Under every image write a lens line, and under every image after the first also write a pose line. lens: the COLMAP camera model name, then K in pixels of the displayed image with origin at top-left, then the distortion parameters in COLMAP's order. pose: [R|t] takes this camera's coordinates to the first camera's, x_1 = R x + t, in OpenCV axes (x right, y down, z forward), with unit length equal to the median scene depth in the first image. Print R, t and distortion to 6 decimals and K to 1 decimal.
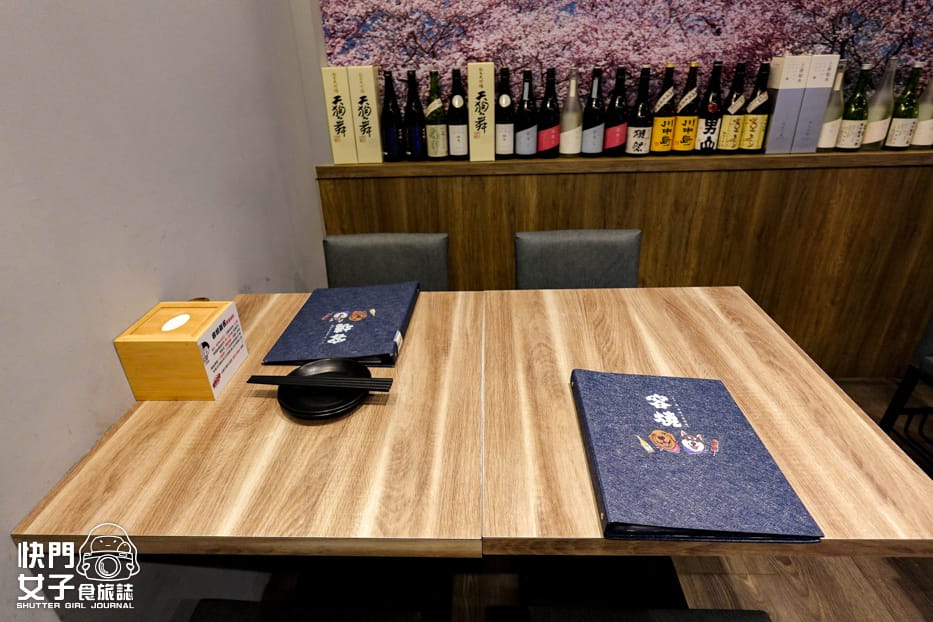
lens RADIAL K [[522.4, 0, 466.5], [0, 522.4, 311.0], [0, 0, 1]] dist [-0.001418, -0.000227]
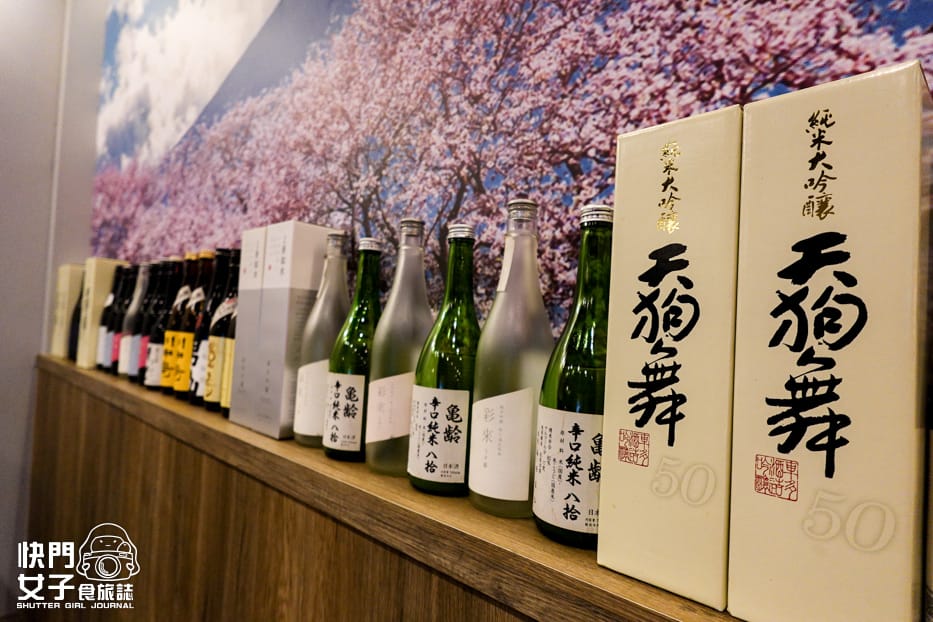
lens RADIAL K [[522.4, 0, 466.5], [0, 522.4, 311.0], [0, 0, 1]] dist [-0.001418, -0.000227]
pose [[0.744073, 0.045103, -0.666574, 1.090421], [-0.362286, 0.865530, -0.345841, -0.318322], [0.561342, 0.498821, 0.660358, 0.810348]]
